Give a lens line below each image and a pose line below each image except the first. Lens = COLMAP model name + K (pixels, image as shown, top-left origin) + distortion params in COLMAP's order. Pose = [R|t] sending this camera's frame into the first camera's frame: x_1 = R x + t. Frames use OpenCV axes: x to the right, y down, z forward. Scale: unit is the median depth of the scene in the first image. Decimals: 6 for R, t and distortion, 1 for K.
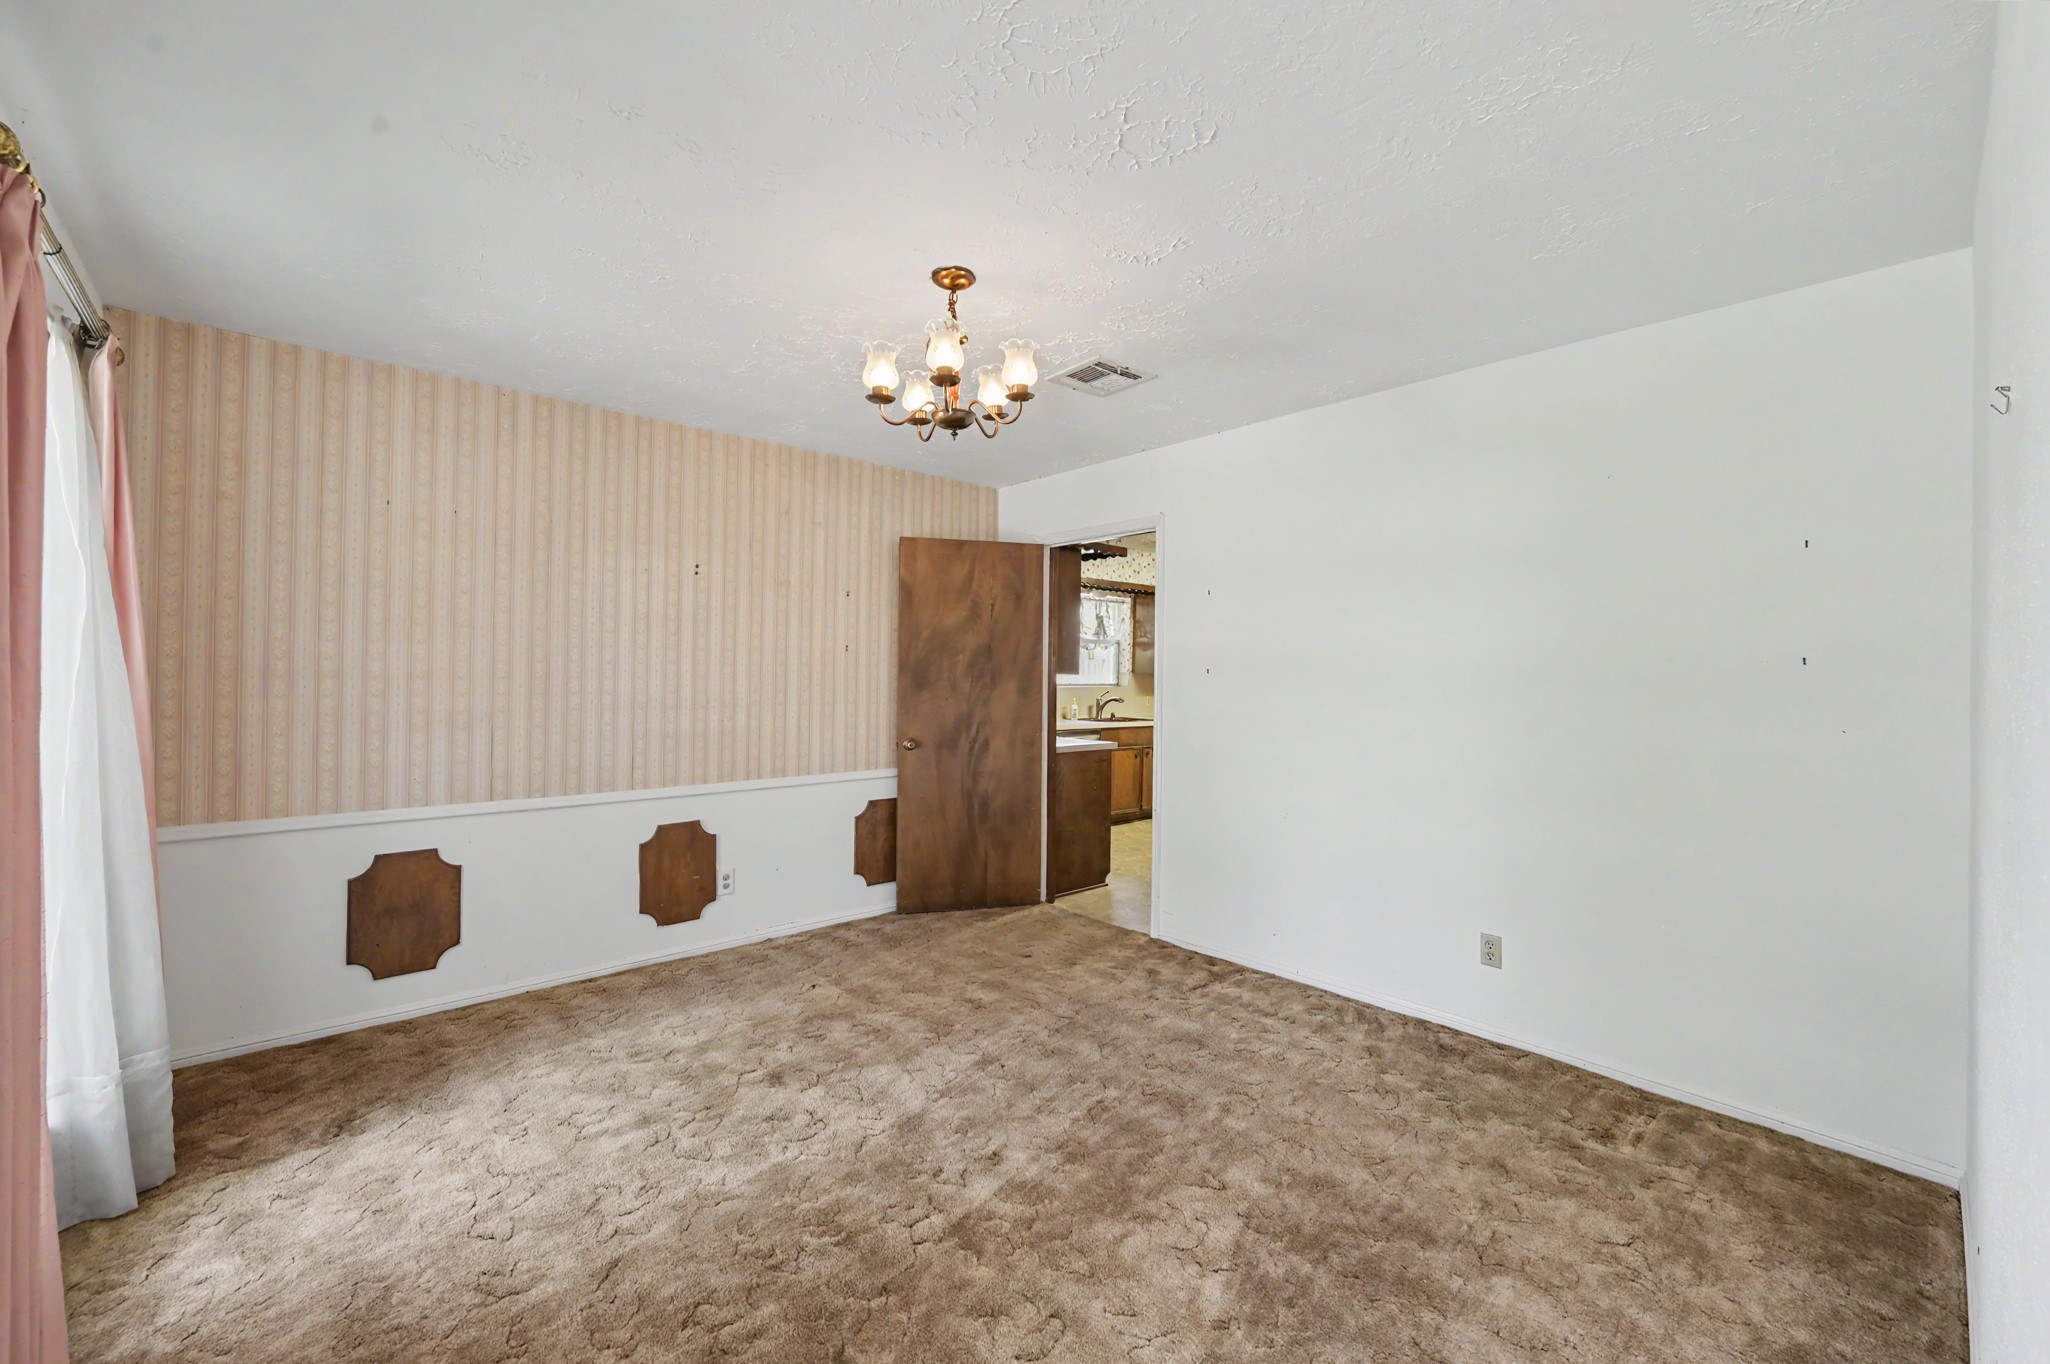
lens RADIAL K [[821.2, 0, 1024.3], [0, 821.2, 677.1], [0, 0, 1]] dist [0.001223, 0.000201]
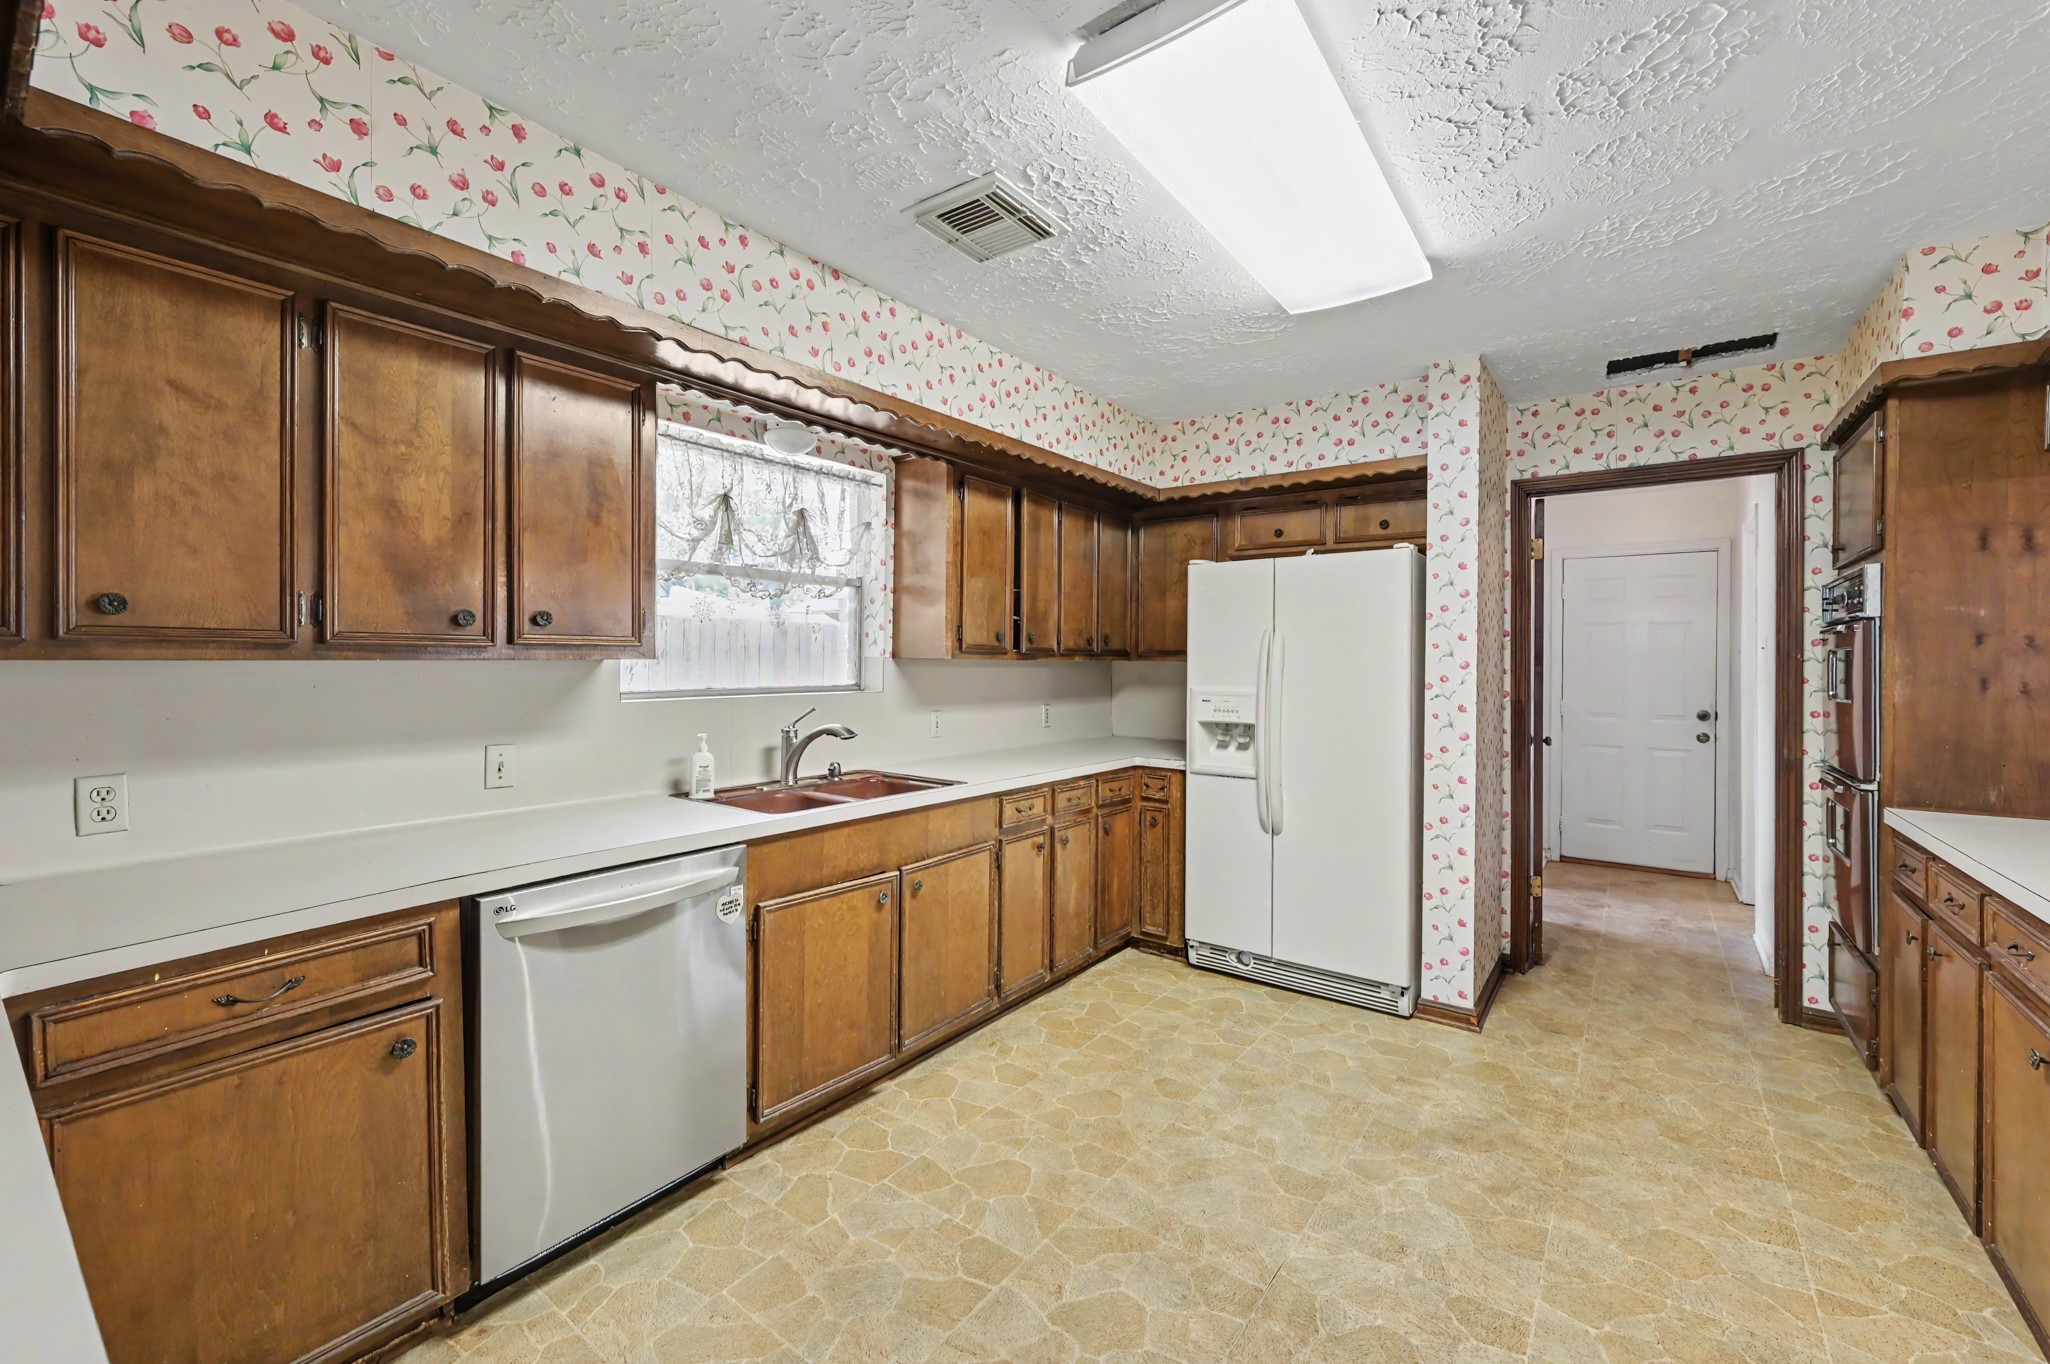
lens RADIAL K [[821.2, 0, 1034.9], [0, 821.2, 669.3], [0, 0, 1]] dist [0.001223, 0.000201]
pose [[0.978502, -0.004072, 0.206198, 0.117039], [0.002173, 0.999953, 0.009438, -0.003666], [-0.206227, -0.008787, 0.978465, 0.589758]]
